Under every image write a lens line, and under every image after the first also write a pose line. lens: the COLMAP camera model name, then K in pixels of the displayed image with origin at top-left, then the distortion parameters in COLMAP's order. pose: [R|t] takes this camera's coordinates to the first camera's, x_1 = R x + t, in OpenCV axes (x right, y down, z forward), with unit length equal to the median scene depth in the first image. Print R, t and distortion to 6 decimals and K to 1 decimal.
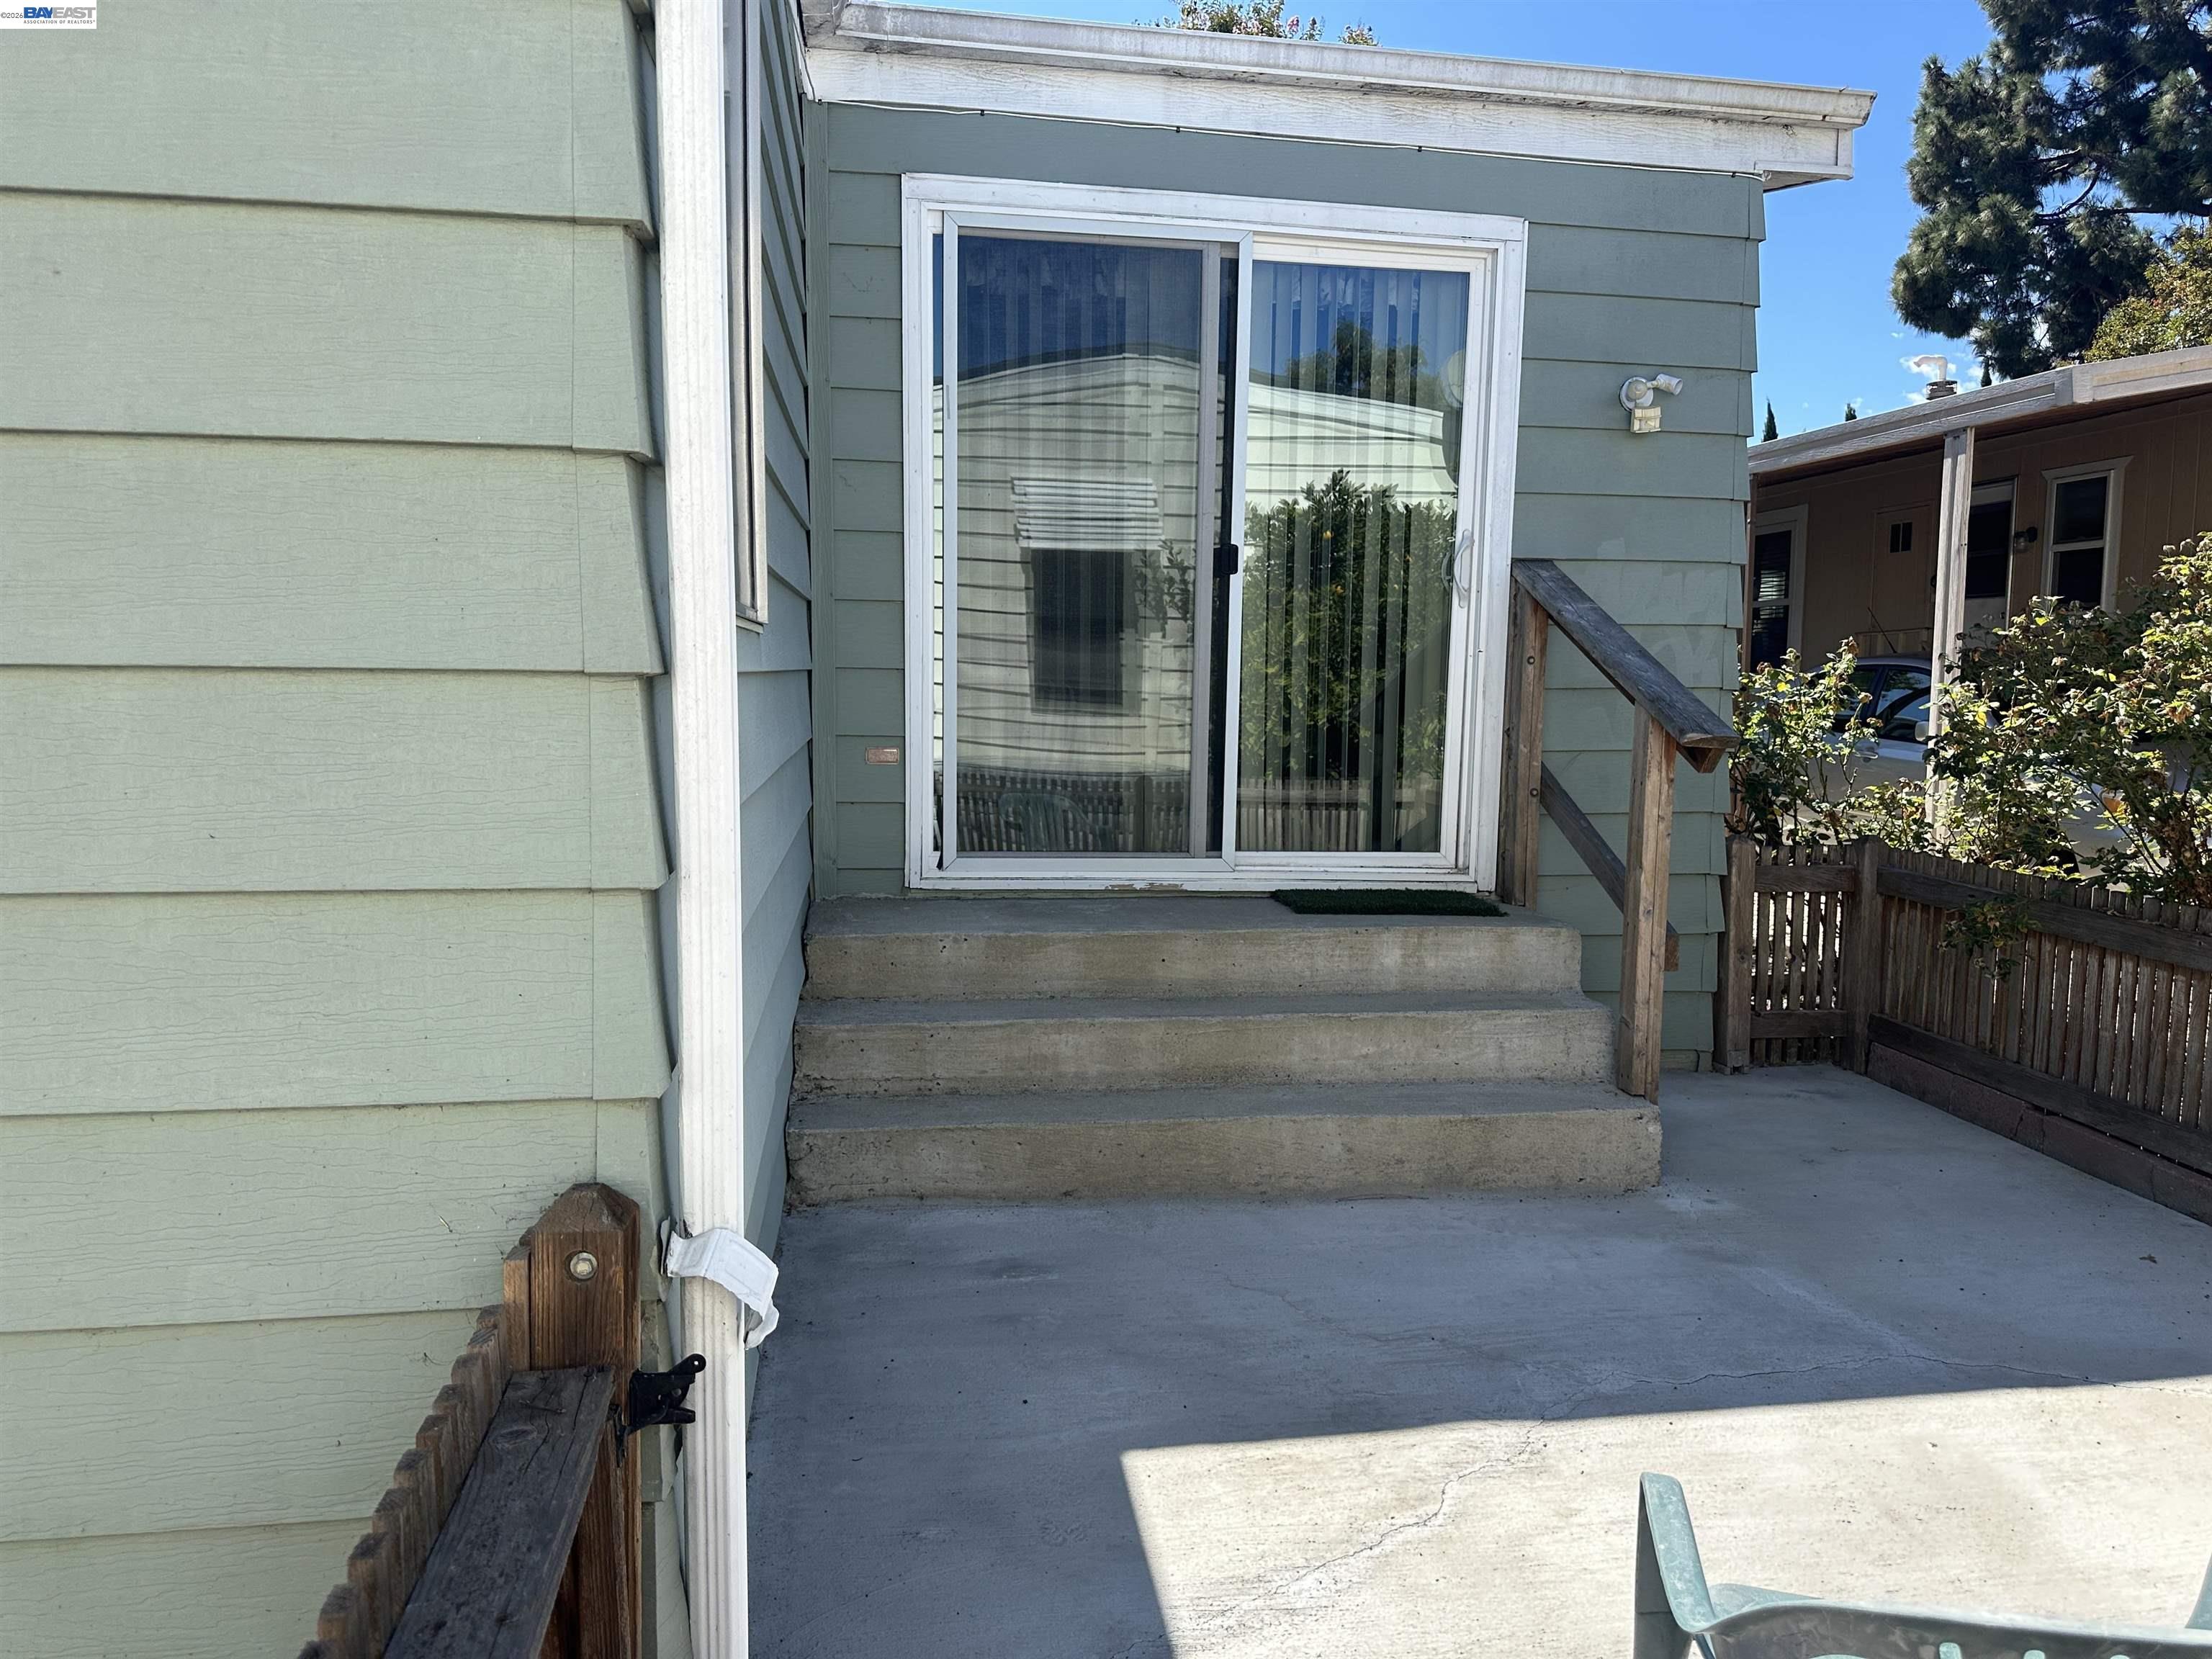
lens RADIAL K [[1564.7, 0, 1106.0], [0, 1564.7, 829.5], [0, 0, 1]] dist [0.140368, -0.234465]
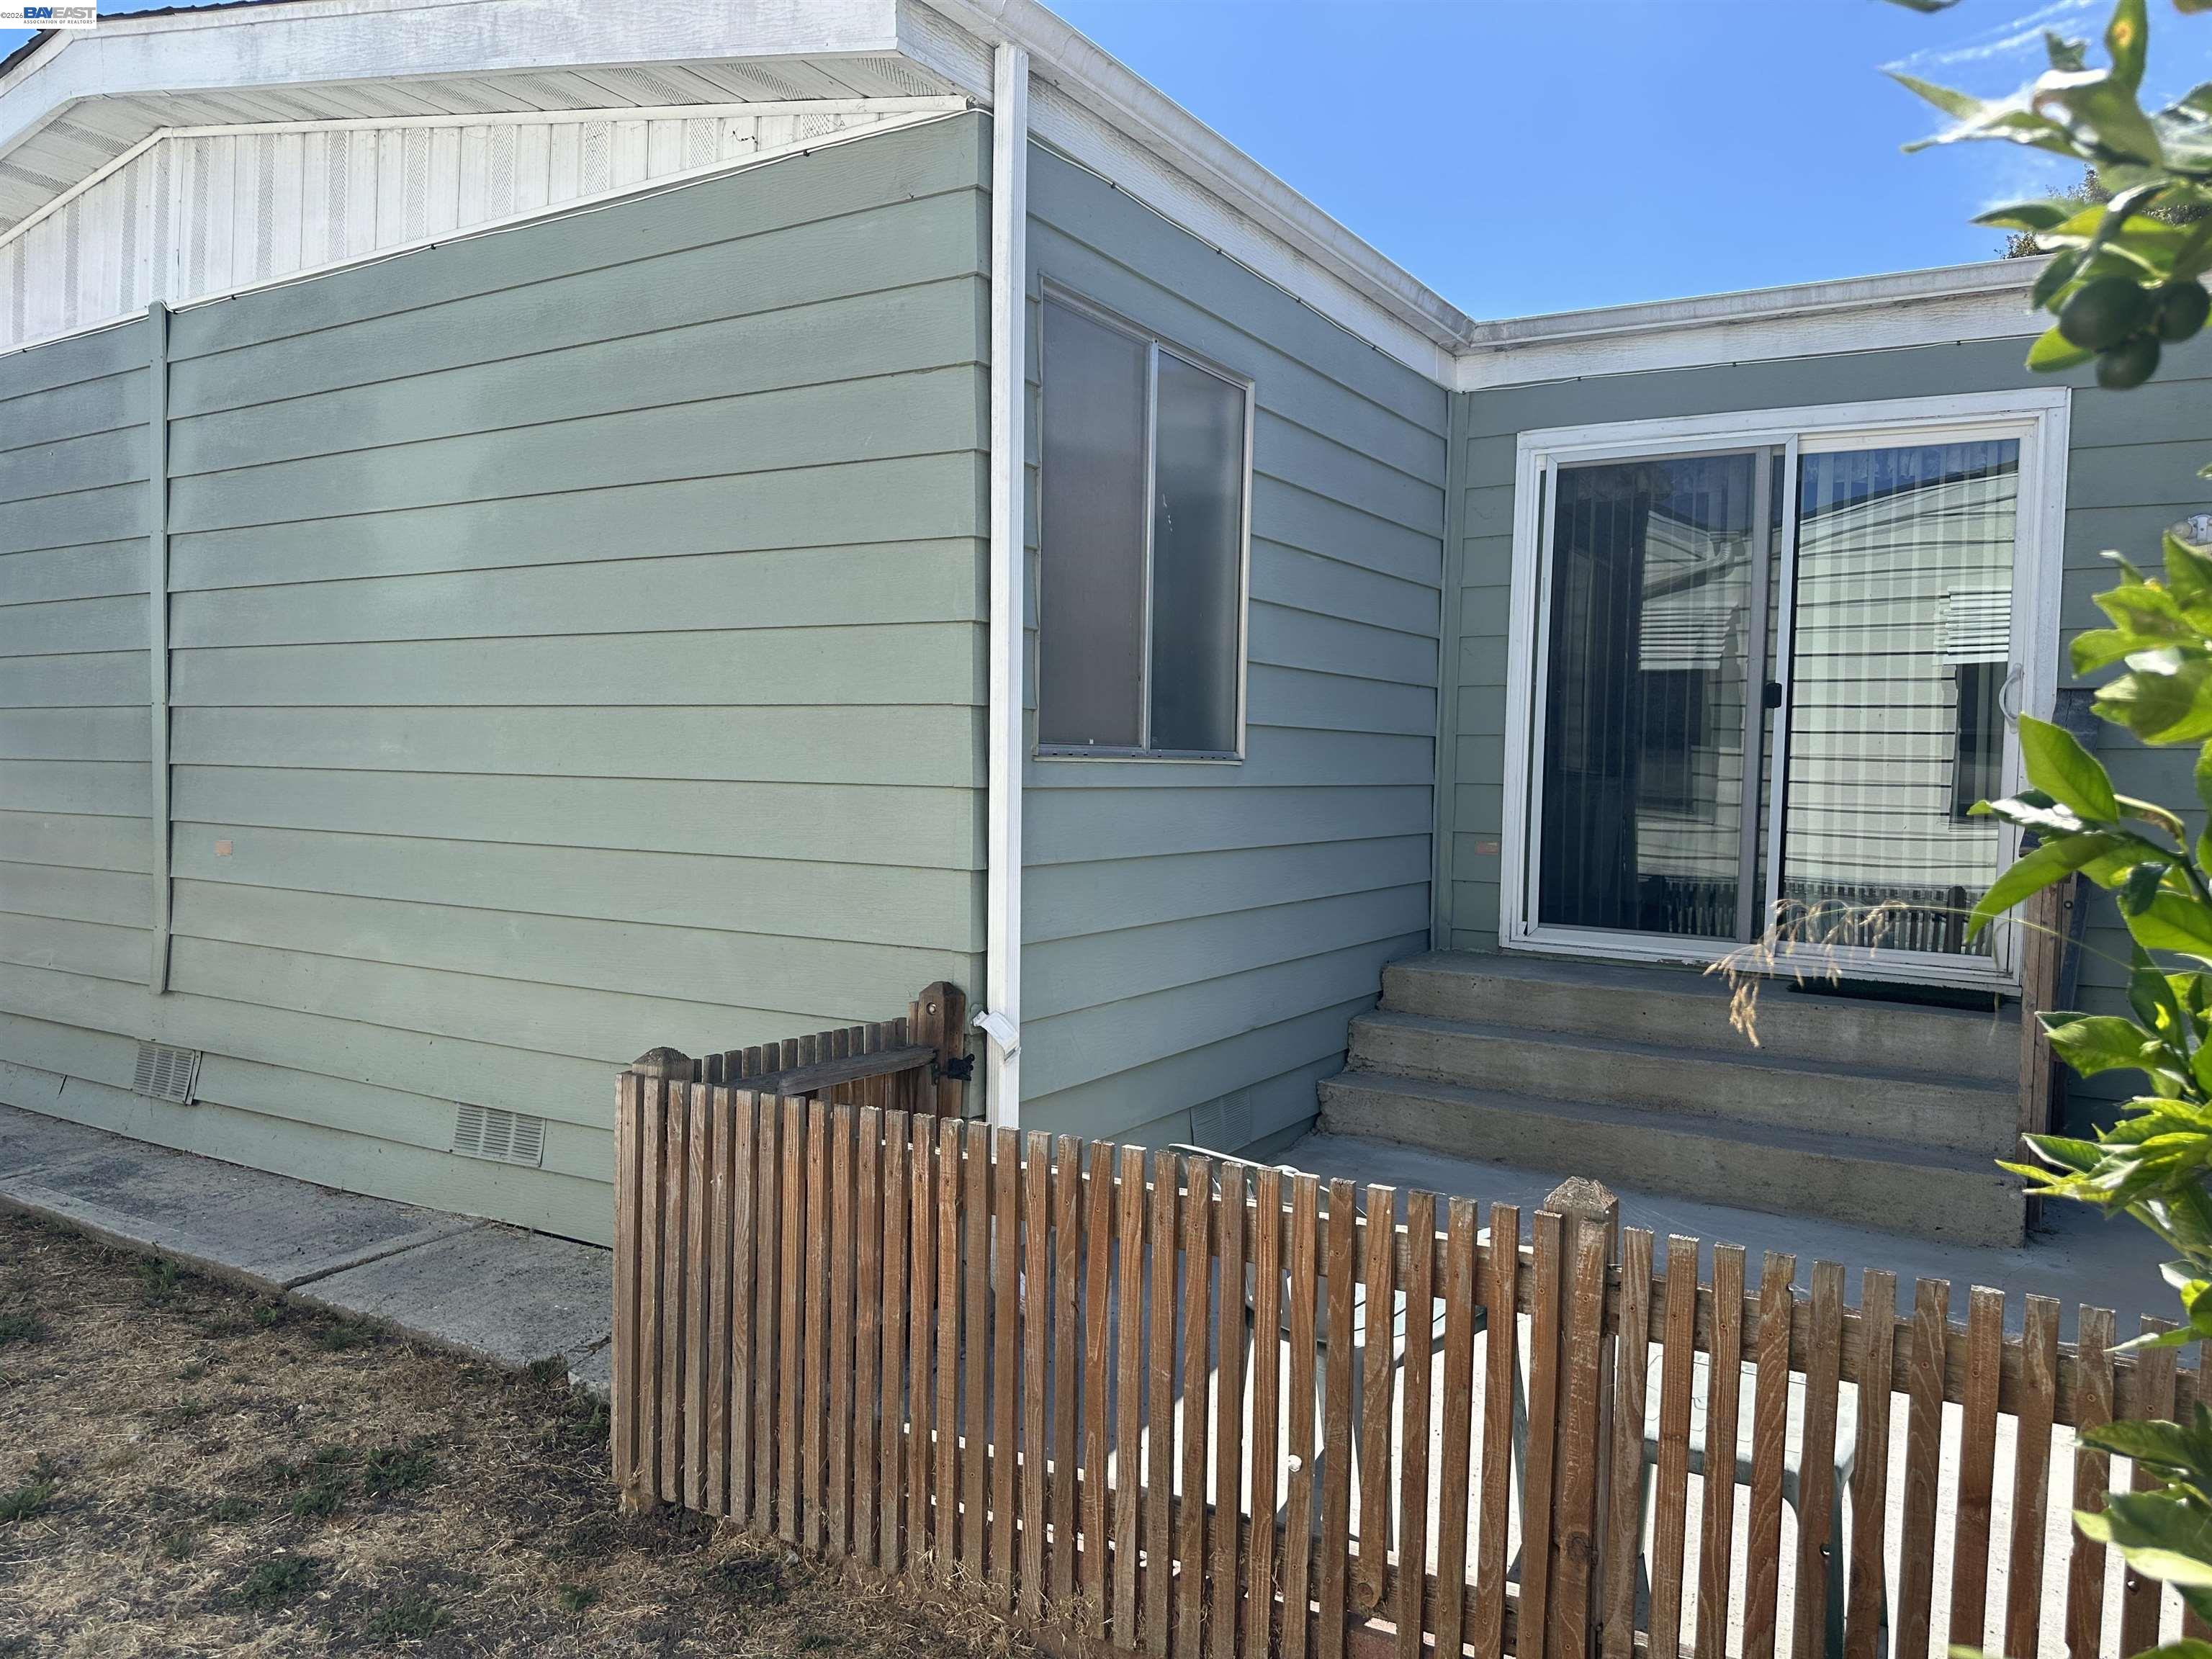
lens RADIAL K [[1564.7, 0, 1106.0], [0, 1564.7, 829.5], [0, 0, 1]] dist [0.140368, -0.234465]
pose [[0.767044, 0.027185, -0.641019, 0.538042], [-0.073369, 0.996264, -0.045543, 0.026109], [0.637386, 0.081964, 0.766173, -0.287208]]
